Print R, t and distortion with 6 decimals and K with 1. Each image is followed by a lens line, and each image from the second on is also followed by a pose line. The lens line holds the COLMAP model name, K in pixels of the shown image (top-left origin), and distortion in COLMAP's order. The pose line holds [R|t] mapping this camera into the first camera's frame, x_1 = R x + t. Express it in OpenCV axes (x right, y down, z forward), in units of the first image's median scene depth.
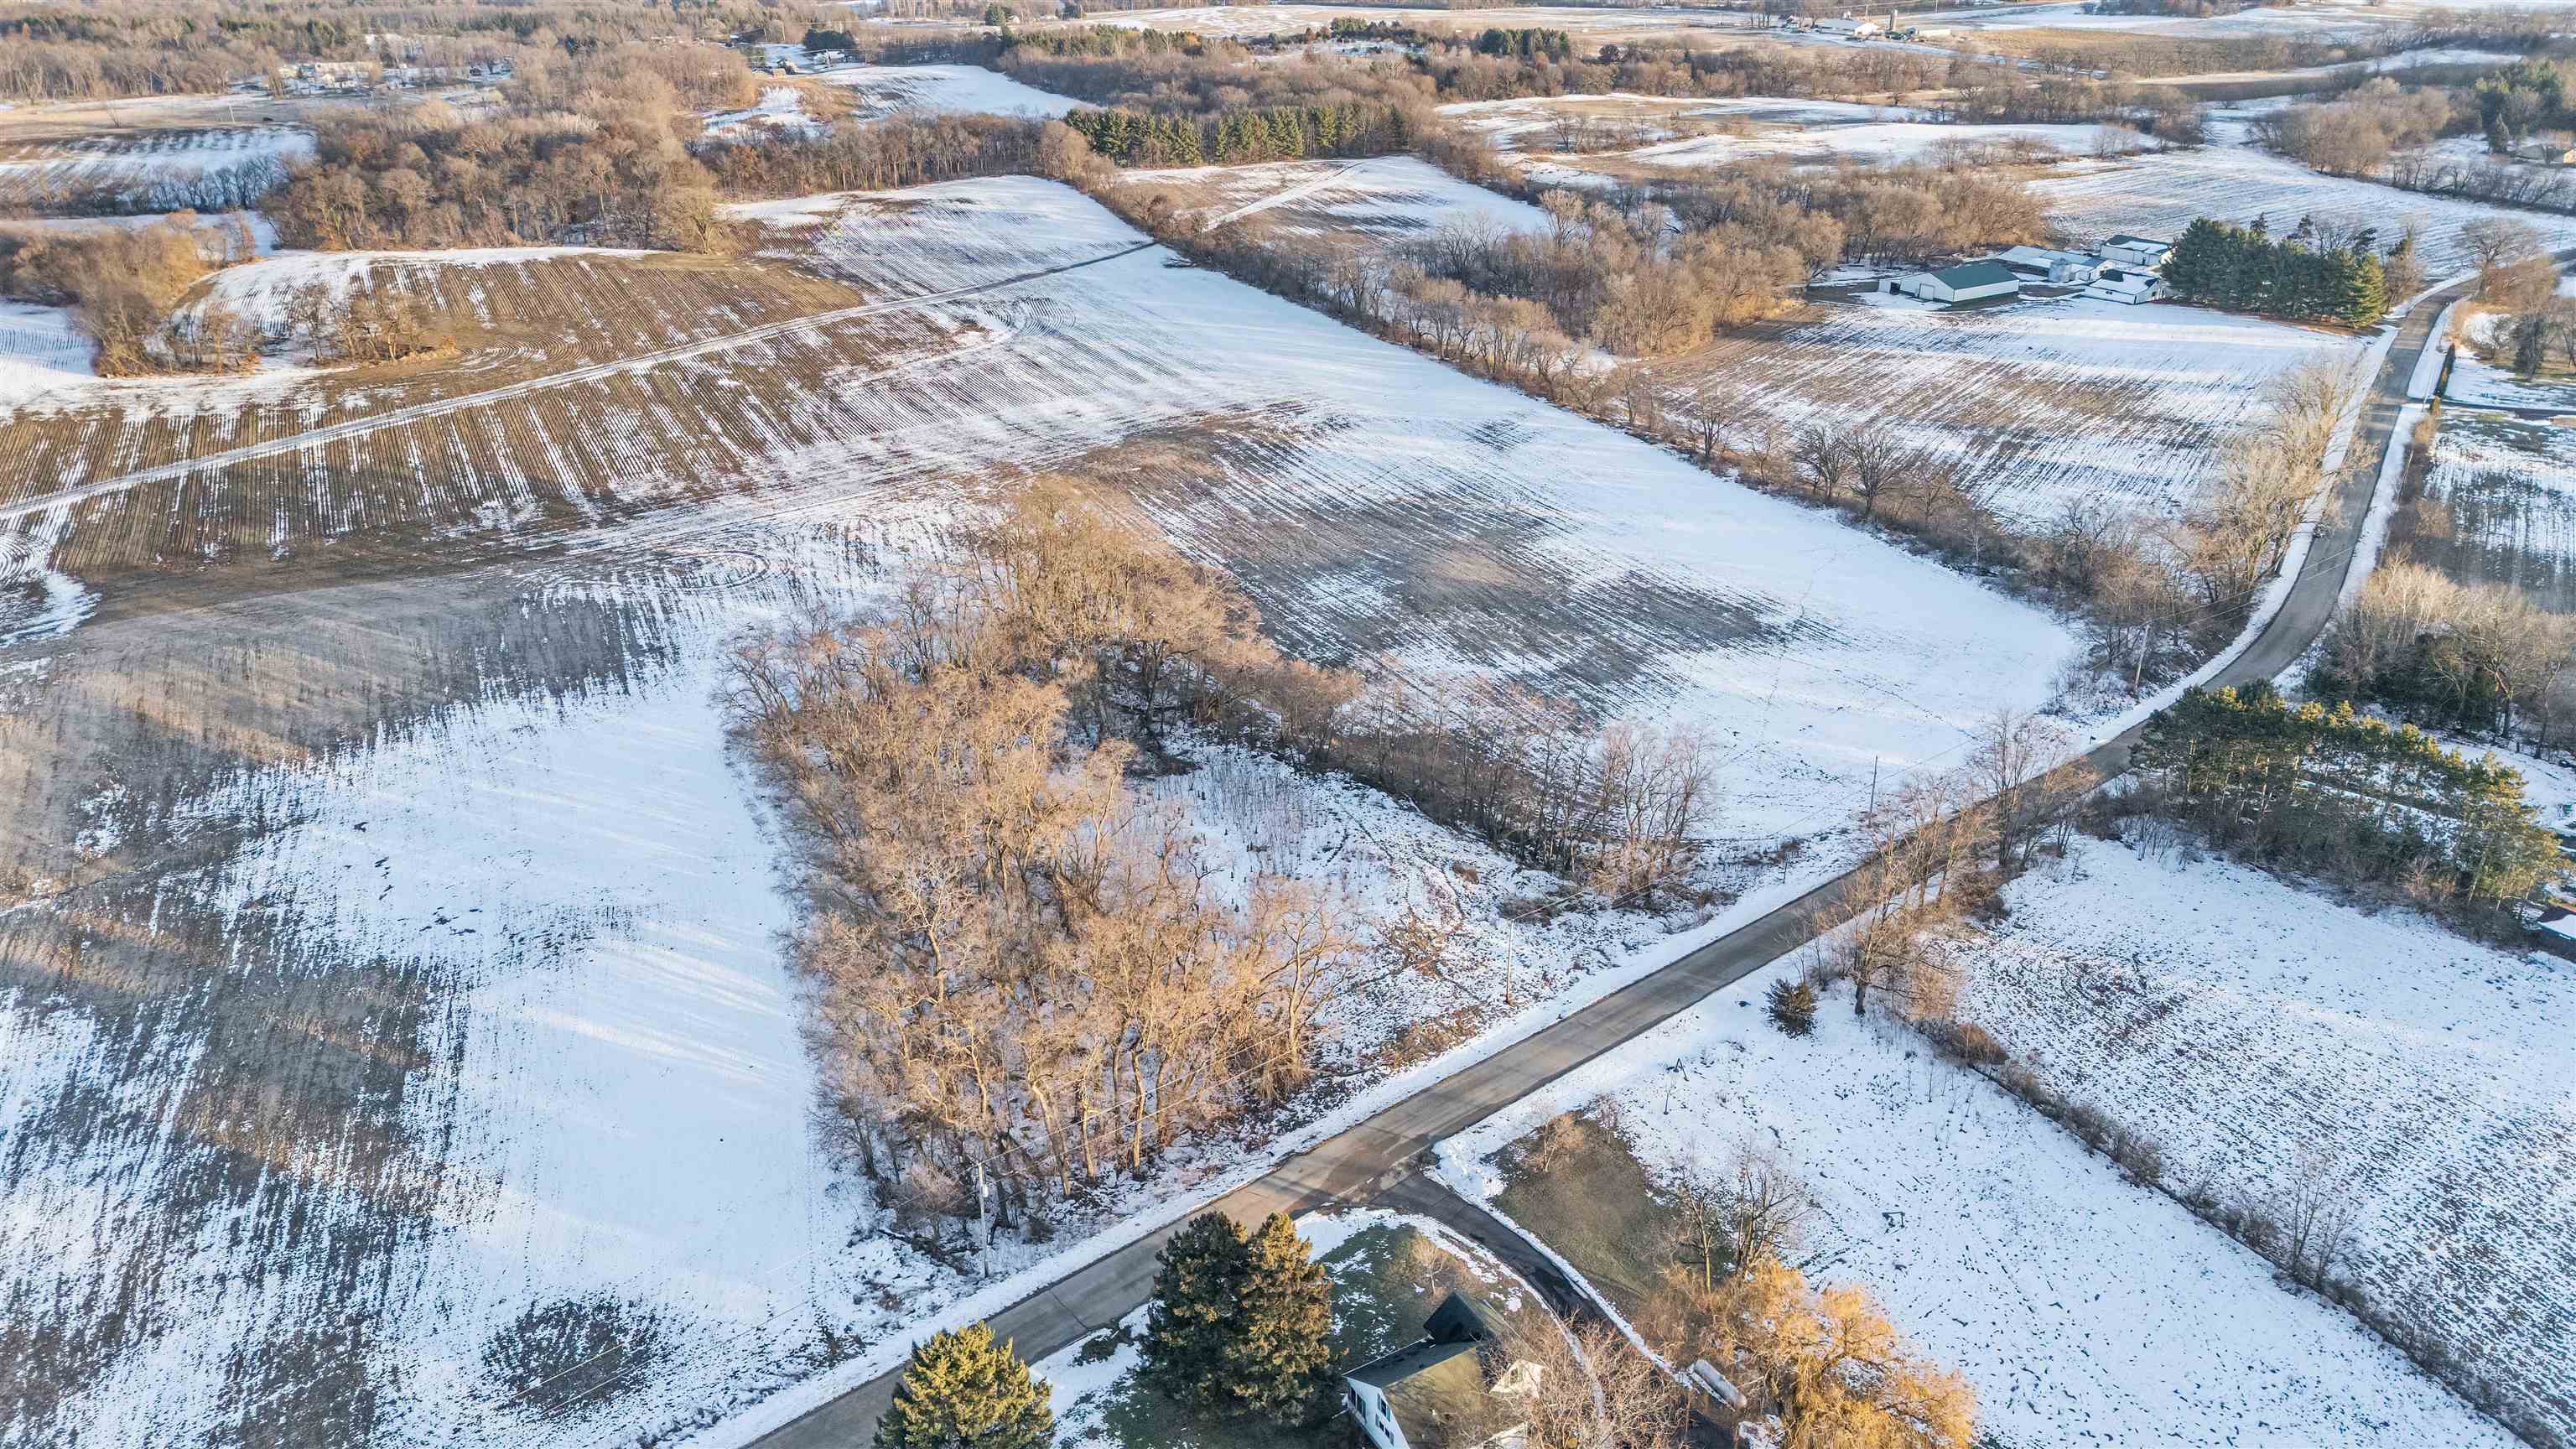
lens RADIAL K [[1878.4, 0, 1285.8], [0, 1878.4, 729.8], [0, 0, 1]] dist [0.091362, -0.098264]
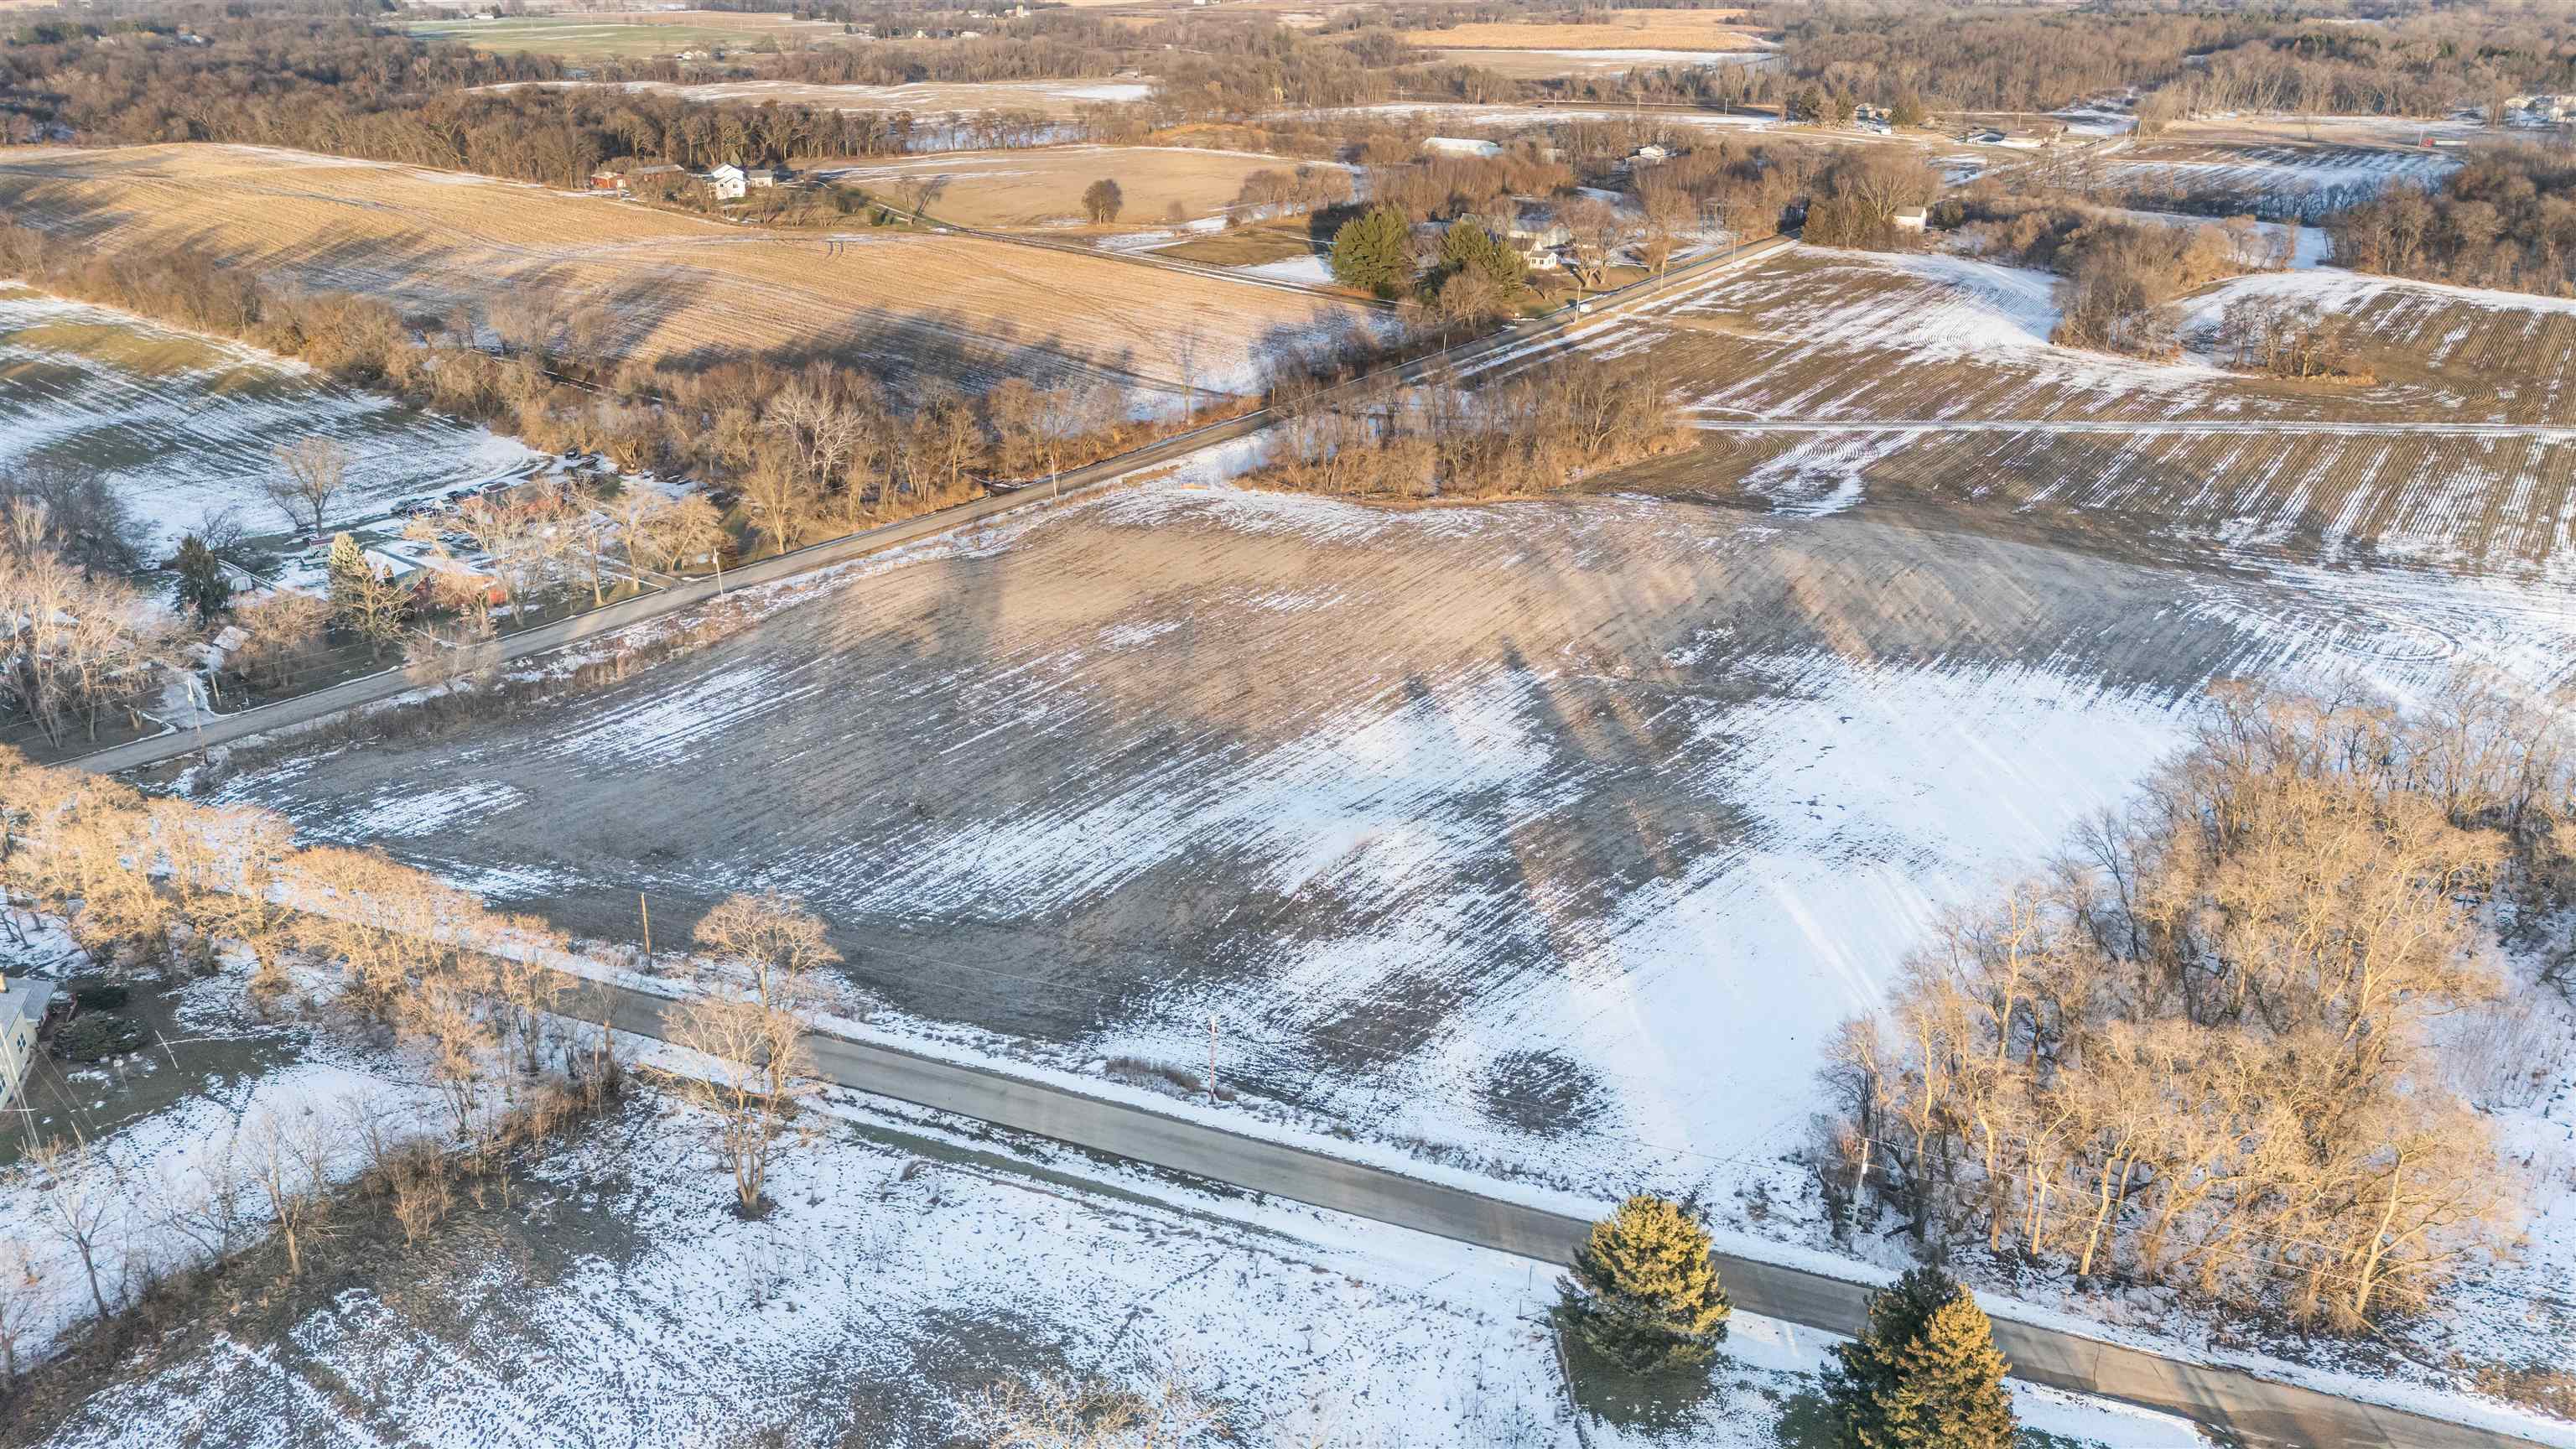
lens RADIAL K [[1890.8, 0, 1288.0], [0, 1890.8, 724.5], [0, 0, 1]] dist [0.082209, -0.073061]
pose [[0.492888, 0.342332, -0.799919, 0.185258], [-0.356541, 0.918083, 0.173211, -0.017533], [0.793688, 0.199830, 0.574568, 0.053873]]
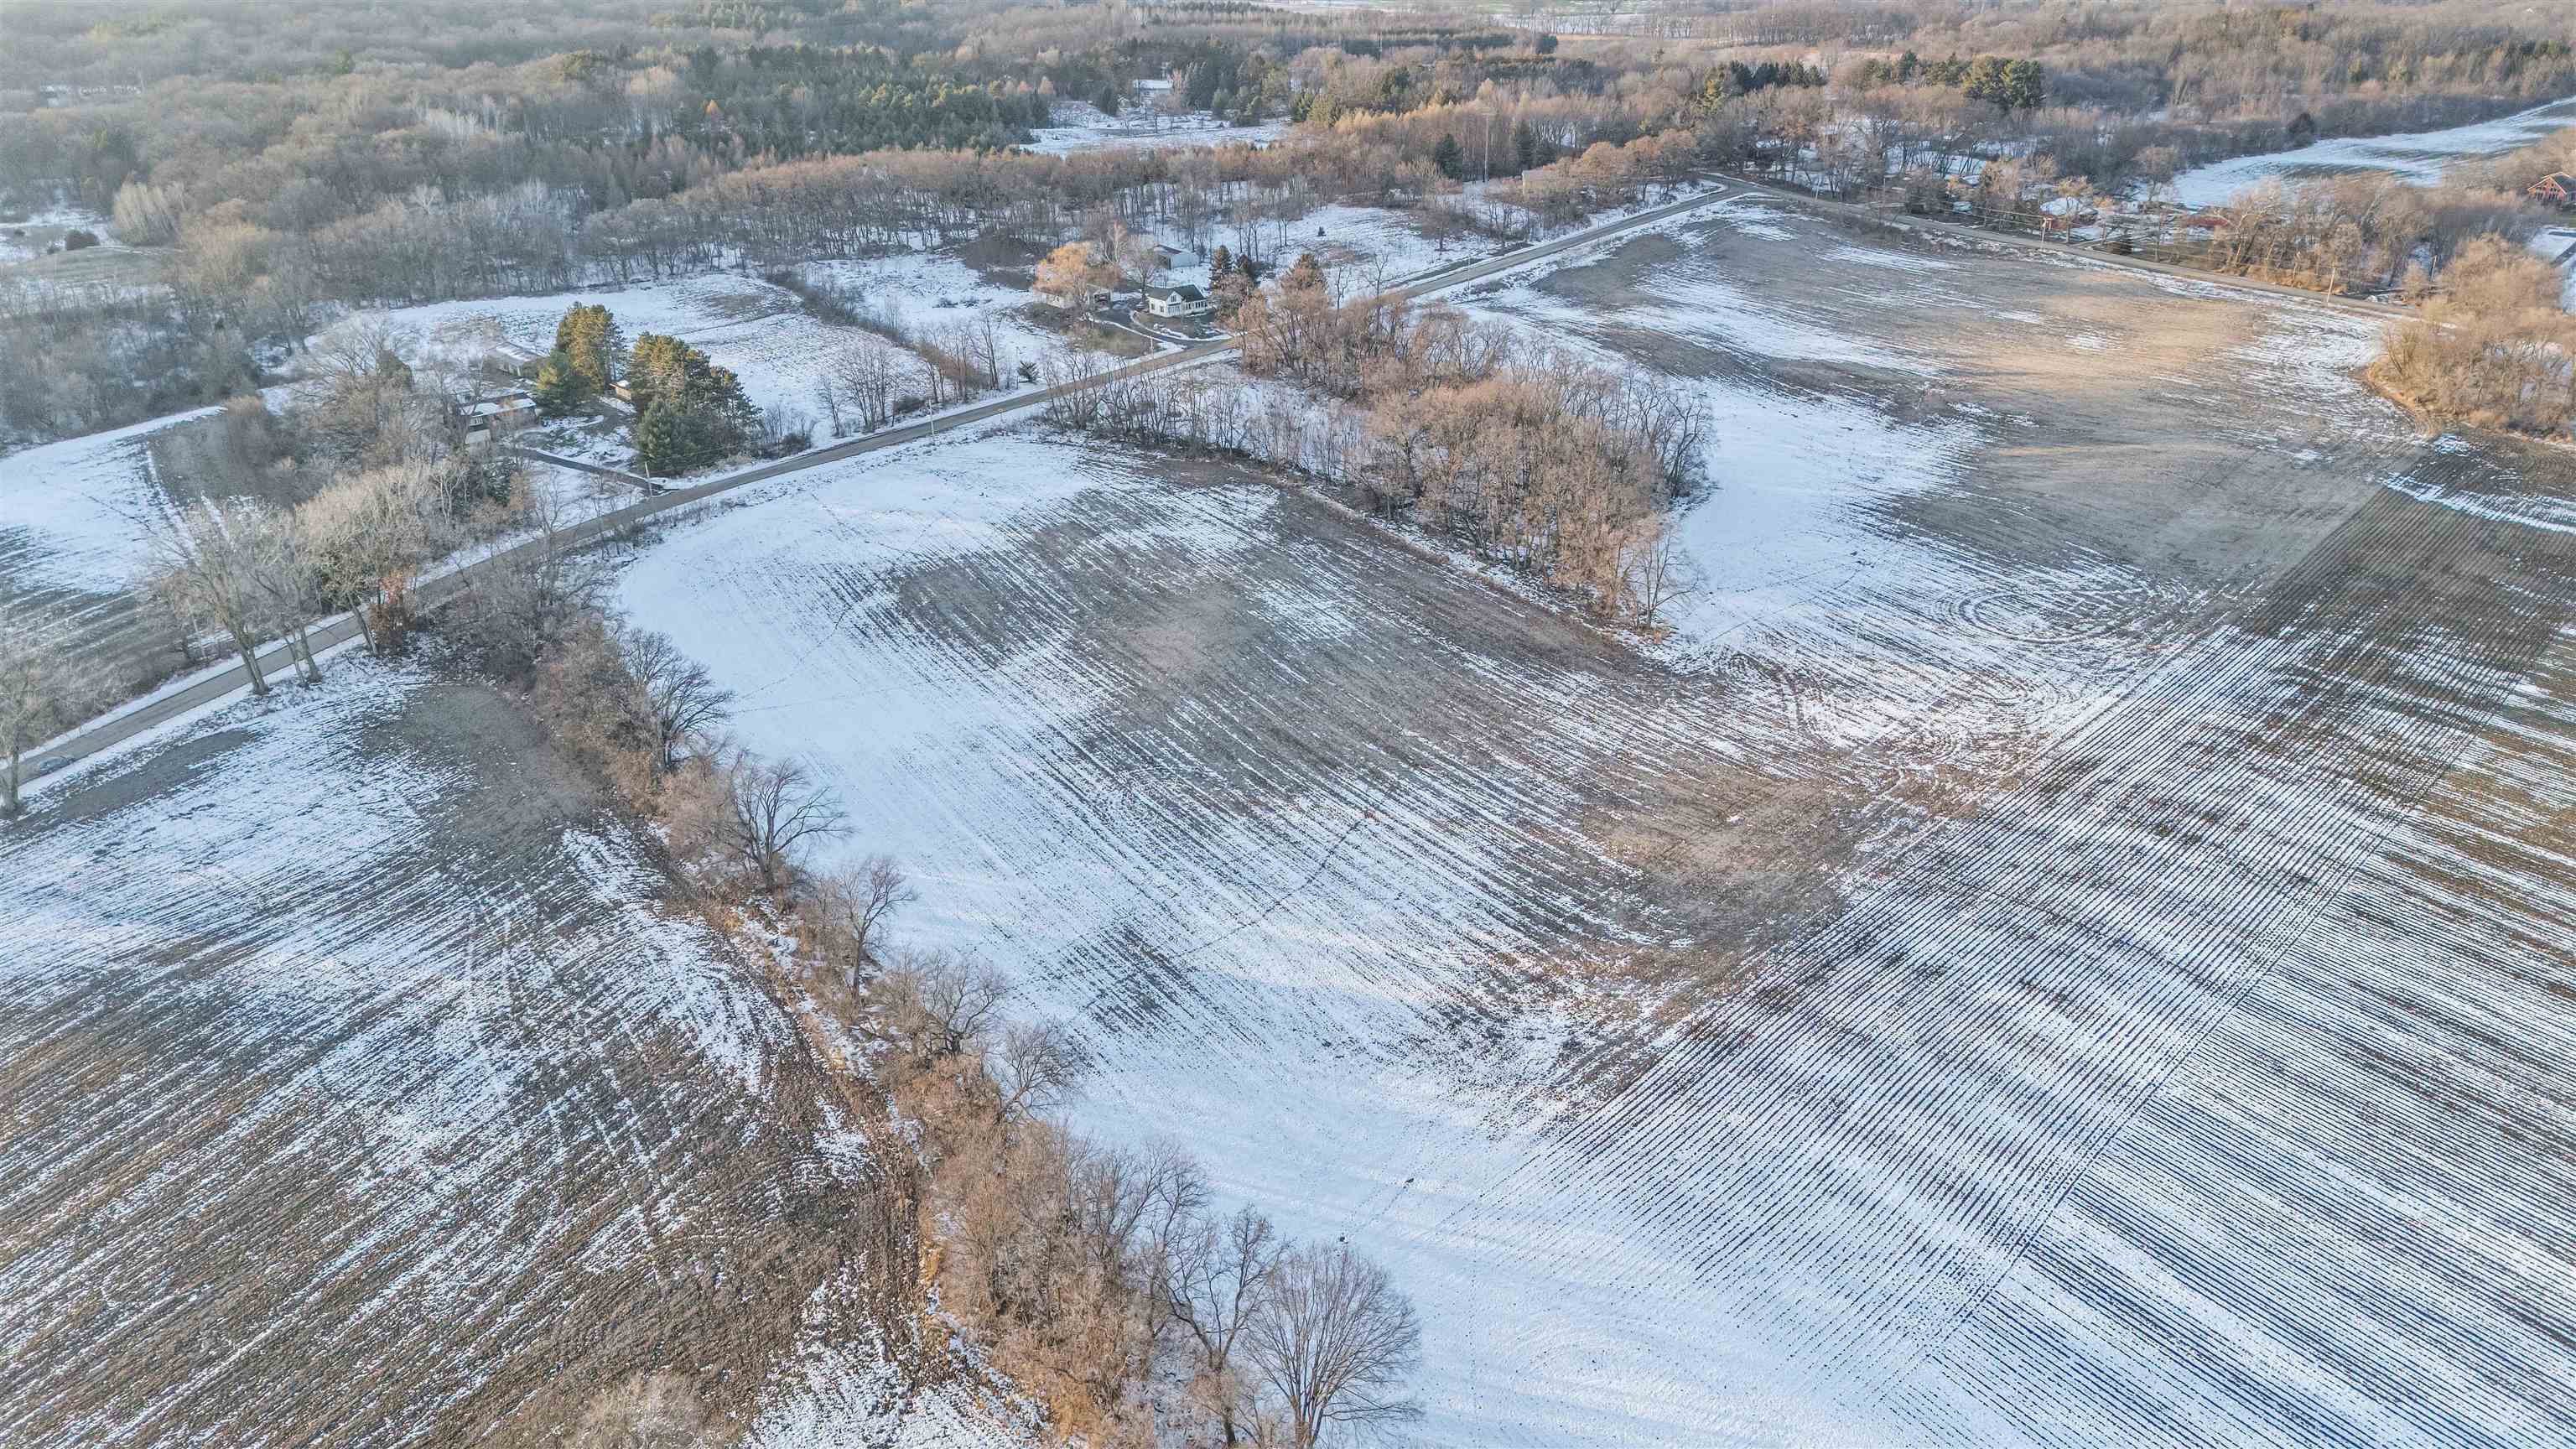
lens RADIAL K [[1847.9, 0, 1287.1], [0, 1847.9, 779.7], [0, 0, 1]] dist [0.076230, -0.065924]
pose [[-0.988116, 0.087962, -0.126052, 0.153035], [-0.040690, 0.641125, 0.766357, -0.671026], [0.148226, 0.762379, -0.629927, 1.507365]]
